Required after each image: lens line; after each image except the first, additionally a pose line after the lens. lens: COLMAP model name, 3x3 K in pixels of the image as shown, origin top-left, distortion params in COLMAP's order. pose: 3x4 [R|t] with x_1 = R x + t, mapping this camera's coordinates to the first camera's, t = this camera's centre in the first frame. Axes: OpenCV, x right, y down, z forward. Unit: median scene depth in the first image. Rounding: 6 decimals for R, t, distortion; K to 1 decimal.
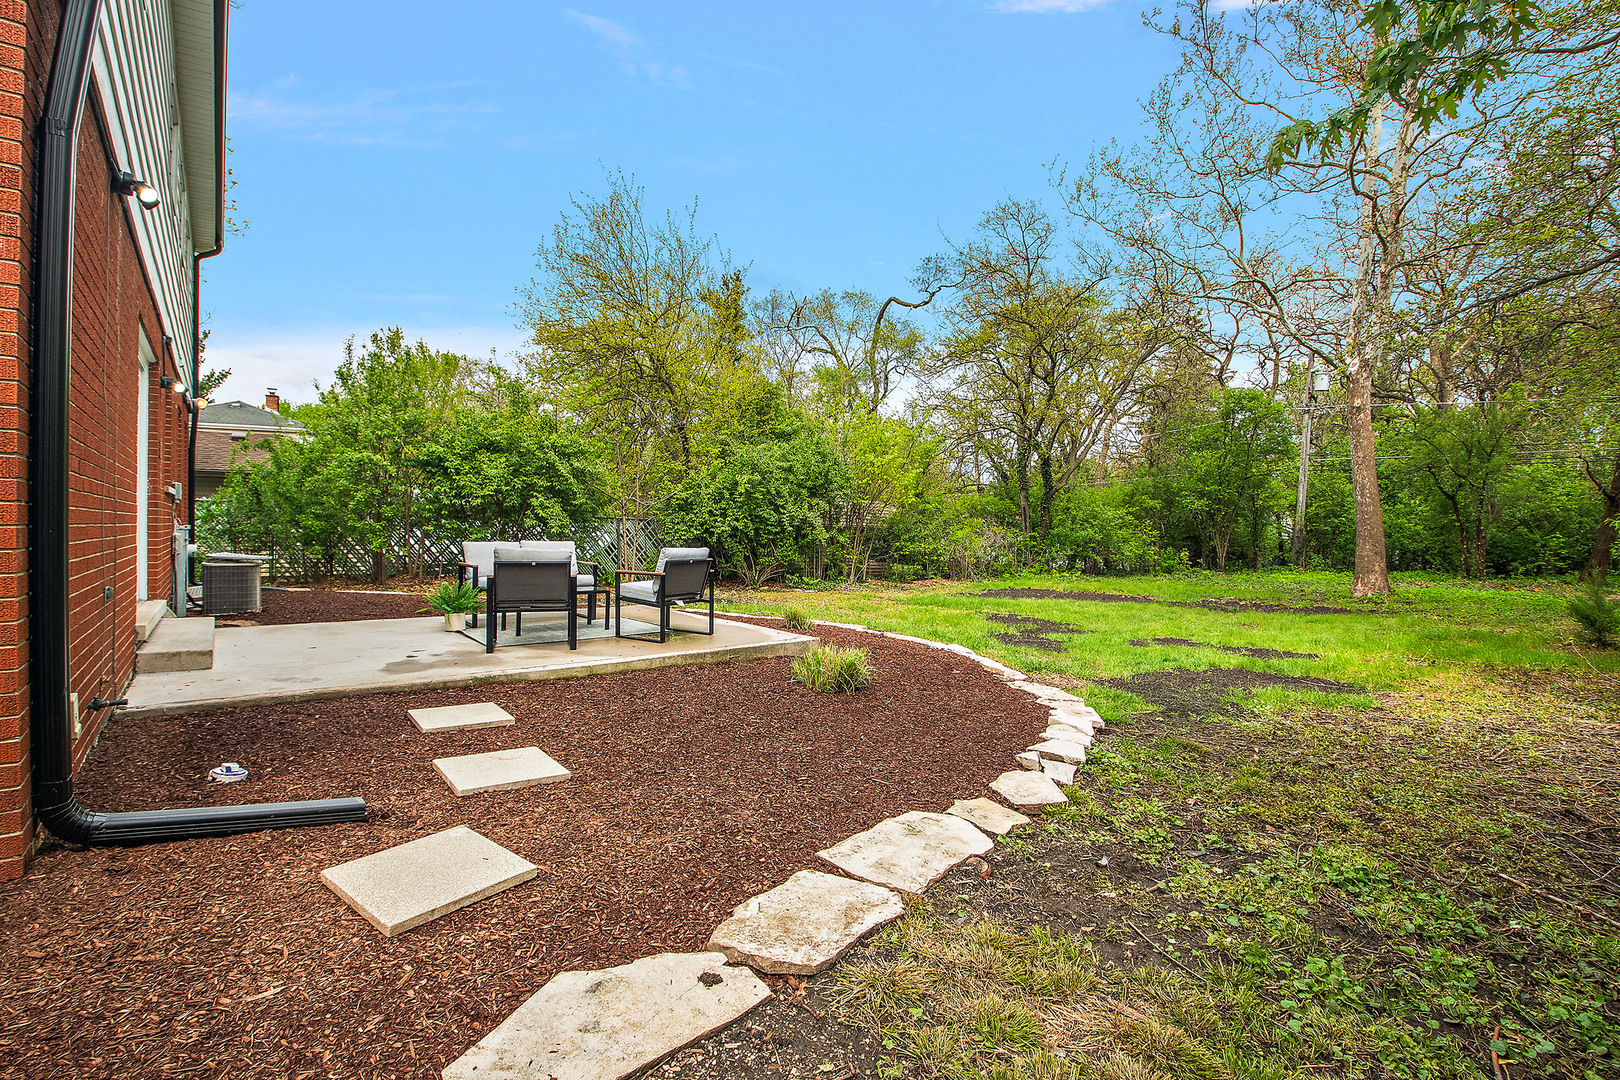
lens RADIAL K [[761.3, 0, 810.0], [0, 761.3, 540.0], [0, 0, 1]] dist [0.001895, -0.000131]
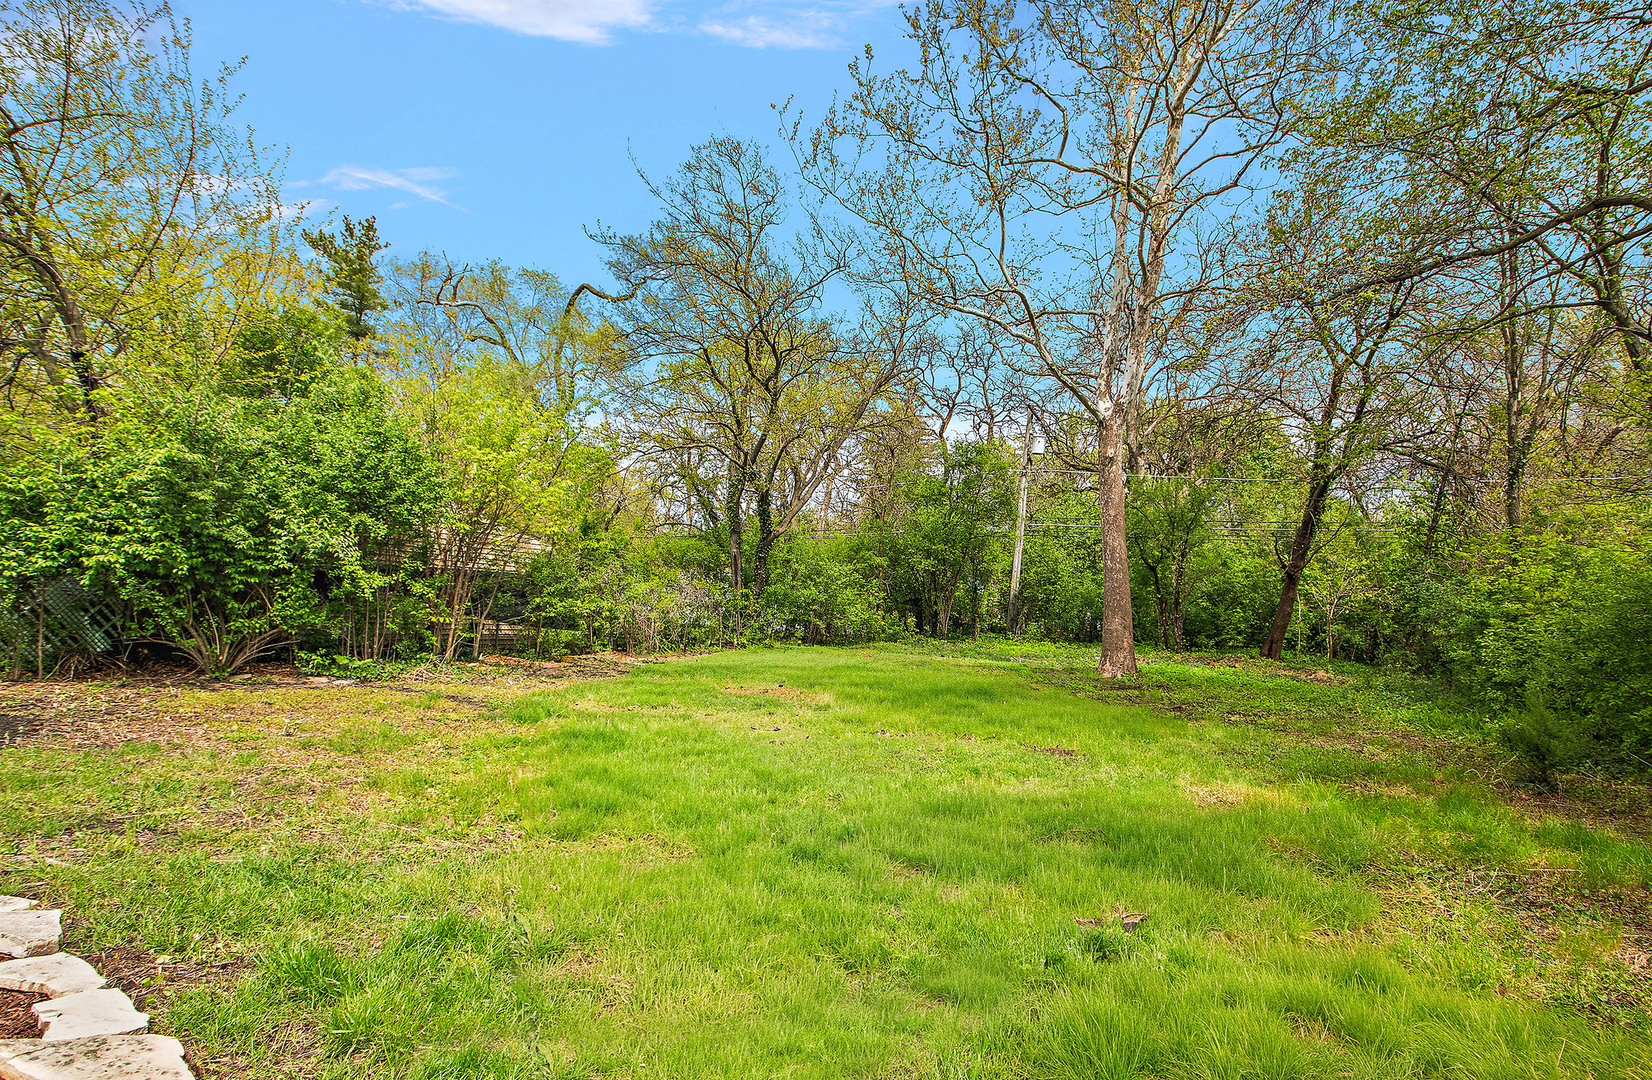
lens RADIAL K [[808.6, 0, 826.0], [0, 808.6, 540.0], [0, 0, 1]] dist [-0.000569, -0.000243]
pose [[0.928231, 0.057710, 0.367501, 0.058526], [-0.032991, 0.996772, -0.073200, -0.002066], [-0.370539, 0.055822, 0.927138, 0.184733]]
